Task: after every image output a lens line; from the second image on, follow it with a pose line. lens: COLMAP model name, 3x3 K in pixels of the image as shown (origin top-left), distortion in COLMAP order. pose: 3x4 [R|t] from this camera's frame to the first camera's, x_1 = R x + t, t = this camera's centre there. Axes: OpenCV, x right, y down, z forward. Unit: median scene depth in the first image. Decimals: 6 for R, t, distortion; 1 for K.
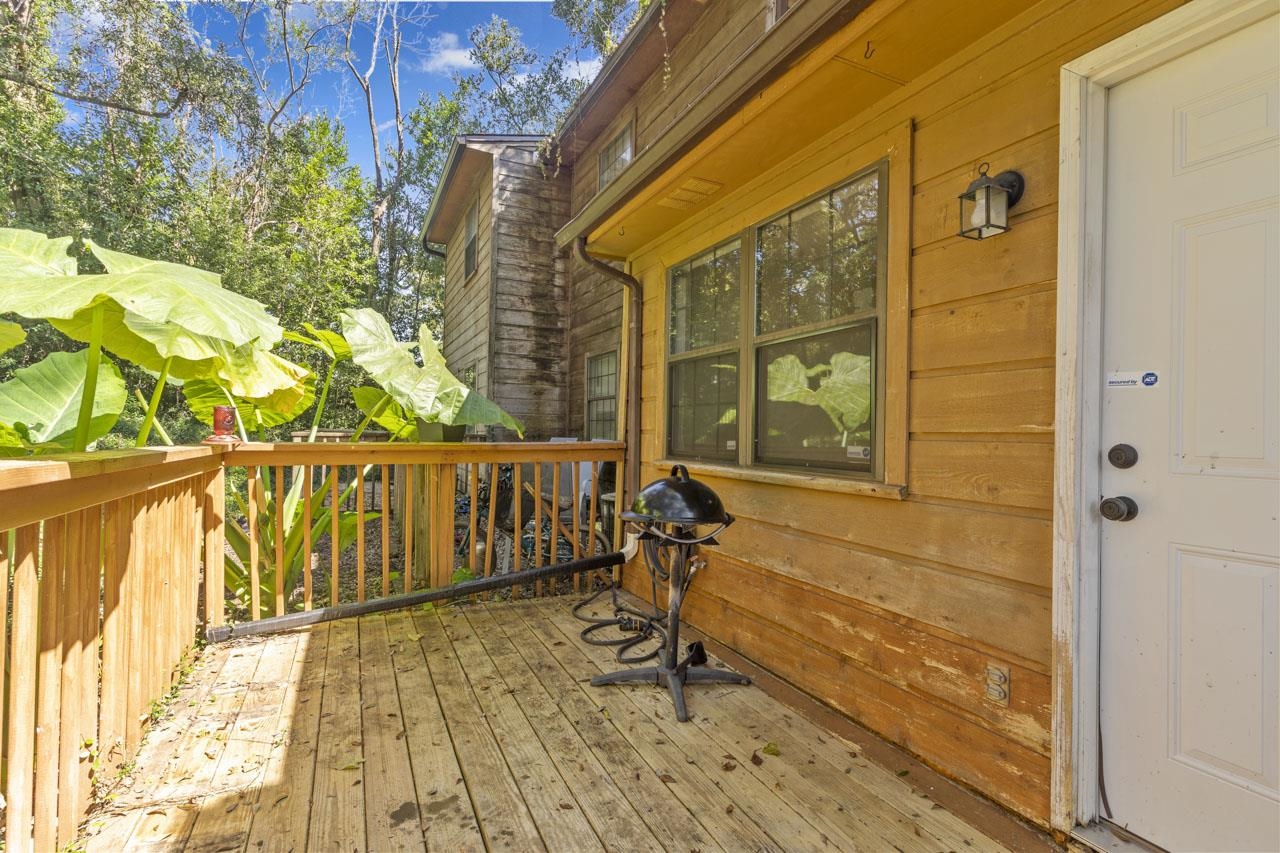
lens RADIAL K [[633.8, 0, 640.0], [0, 633.8, 426.5], [0, 0, 1]] dist [-0.070825, 0.032692]
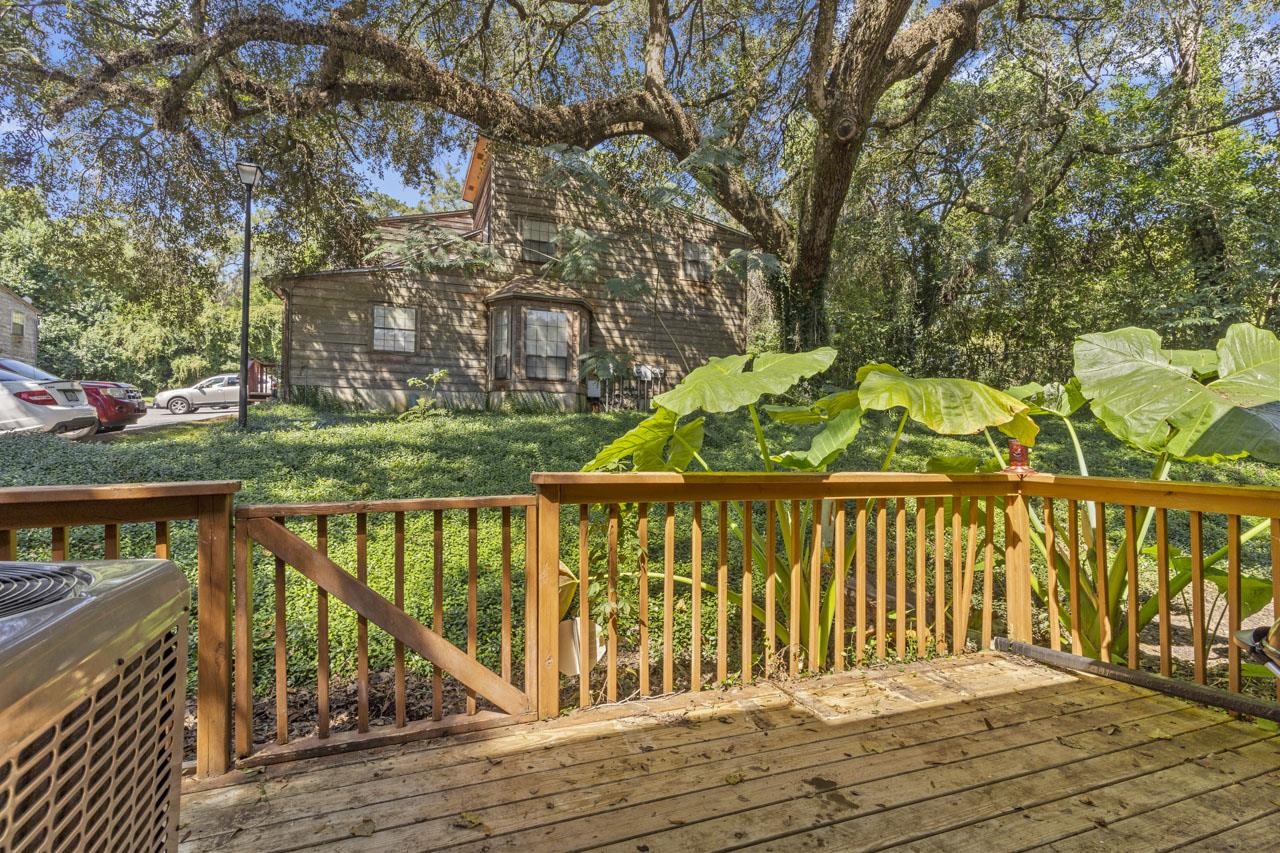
lens RADIAL K [[633.7, 0, 640.0], [0, 633.7, 426.5], [0, 0, 1]] dist [0.002078, 0.000807]
pose [[-0.127230, -0.028512, -0.991463, 0.620119], [-0.008849, 0.999580, -0.027609, -0.023681], [0.991834, 0.005261, -0.127428, 0.541608]]
